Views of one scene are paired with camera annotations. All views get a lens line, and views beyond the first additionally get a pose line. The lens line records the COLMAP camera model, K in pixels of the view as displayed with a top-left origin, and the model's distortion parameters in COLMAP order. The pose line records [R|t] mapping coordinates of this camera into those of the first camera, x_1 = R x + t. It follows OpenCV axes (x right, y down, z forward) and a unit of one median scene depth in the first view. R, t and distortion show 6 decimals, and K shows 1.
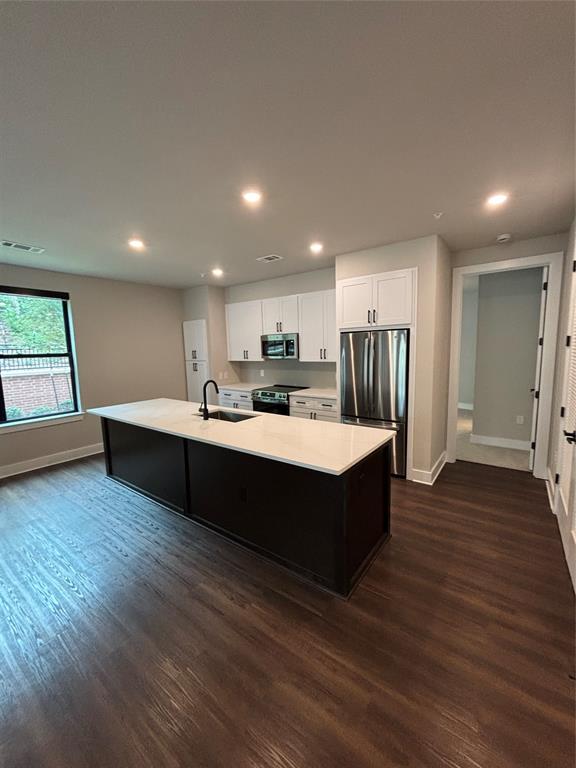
lens RADIAL K [[307.1, 0, 290.6], [0, 307.1, 387.0], [0, 0, 1]] dist [0.000345, -0.000142]
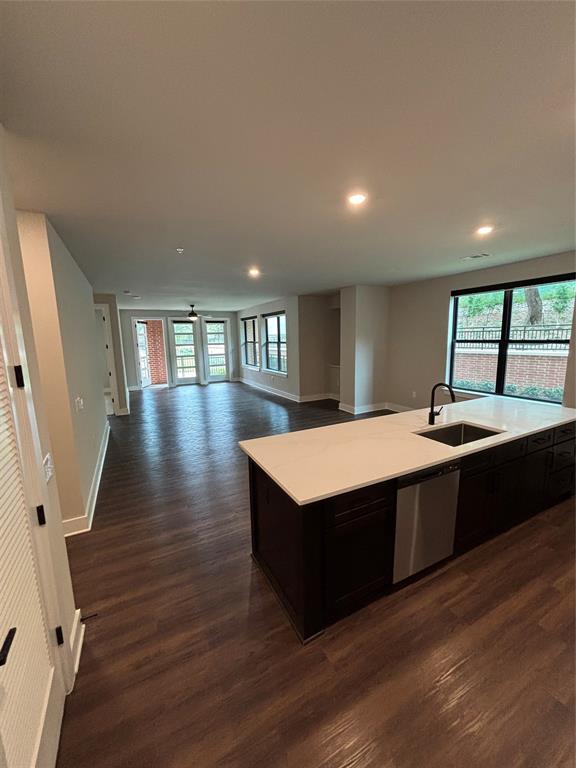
lens RADIAL K [[308.1, 0, 287.6], [0, 308.1, 385.2], [0, 0, 1]] dist [-0.000052, -0.000212]
pose [[-0.449405, 0.174926, -0.876034, 0.446040], [-0.075998, 0.969600, 0.232596, -0.120090], [0.890089, 0.171106, -0.422449, 0.618553]]
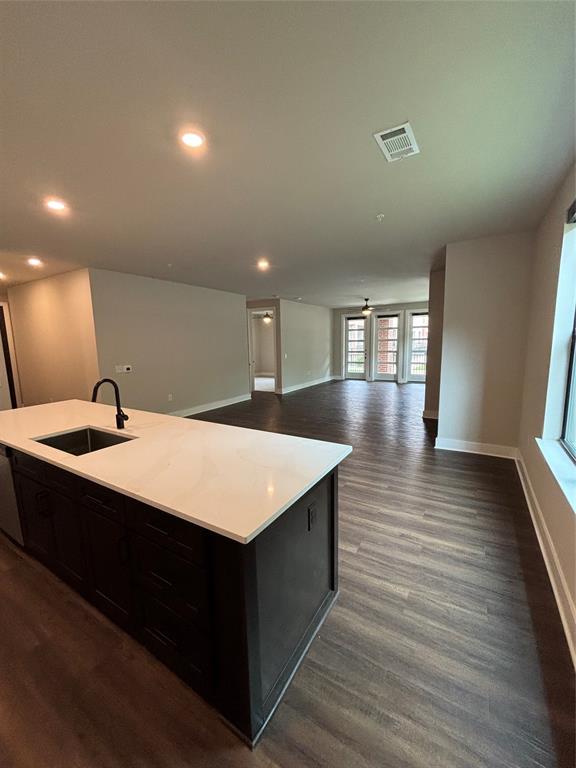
lens RADIAL K [[308.1, 0, 287.6], [0, 308.1, 385.2], [0, 0, 1]] dist [-0.000052, -0.000212]
pose [[-0.995581, 0.058923, -0.073117, -0.403511], [0.037714, 0.963974, 0.263308, -0.116366], [0.085998, 0.259386, -0.961937, 1.098173]]
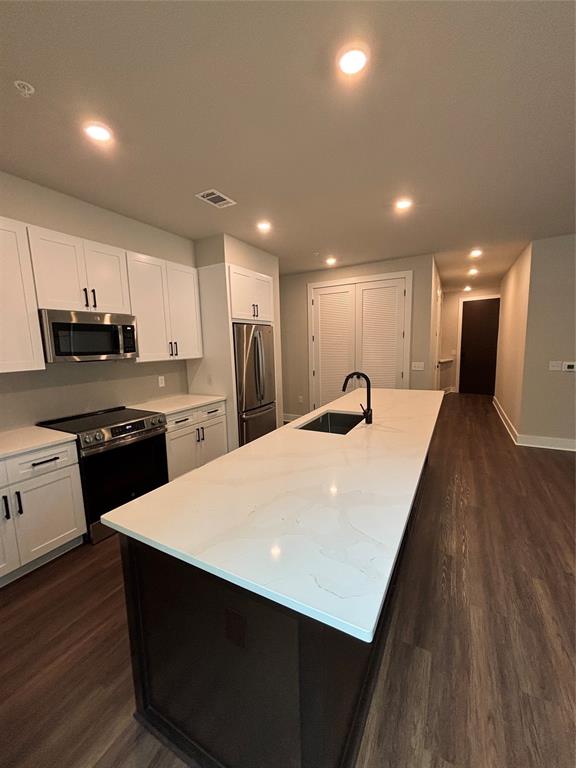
lens RADIAL K [[308.1, 0, 287.6], [0, 308.1, 385.2], [0, 0, 1]] dist [-0.000052, -0.000212]
pose [[-0.130290, -0.109635, 0.985396, -0.621874], [0.154364, 0.979505, 0.129390, -0.073228], [-0.979386, 0.168968, -0.110696, 0.793576]]
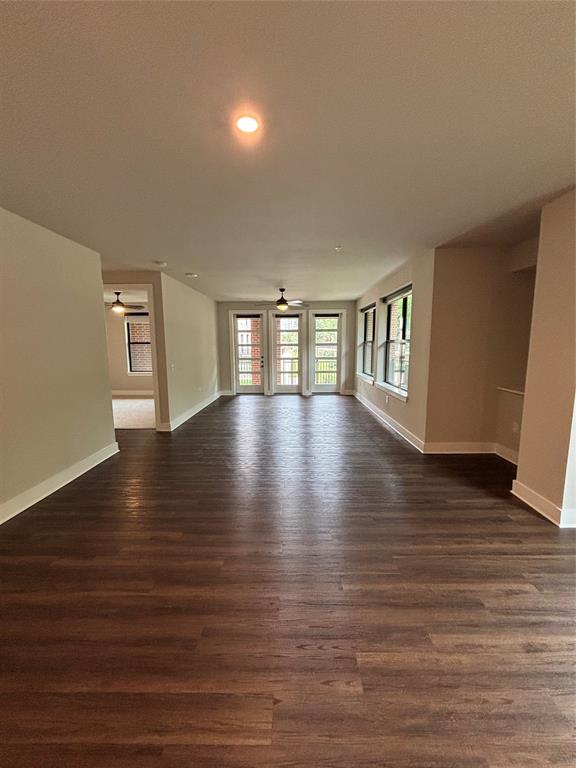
lens RADIAL K [[308.1, 0, 287.6], [0, 308.1, 385.2], [0, 0, 1]] dist [-0.000052, -0.000212]
pose [[-0.816668, 0.108620, -0.566794, -0.228124], [-0.043726, 0.967659, 0.248444, -0.037347], [0.575449, 0.227680, -0.785506, 0.414236]]
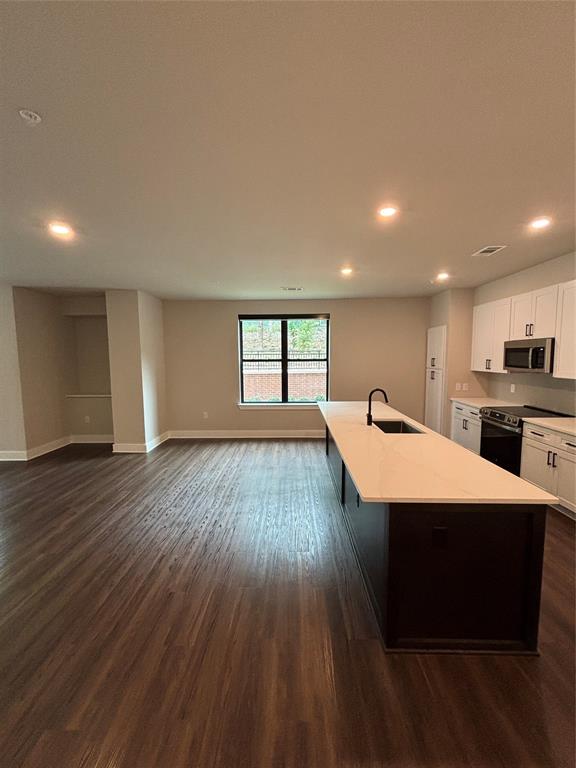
lens RADIAL K [[308.1, 0, 287.6], [0, 308.1, 385.2], [0, 0, 1]] dist [-0.000052, -0.000212]
pose [[0.571820, 0.094986, -0.814862, 0.265612], [-0.108674, 0.993291, 0.039525, -0.026805], [0.813150, 0.065953, 0.578306, 0.084802]]
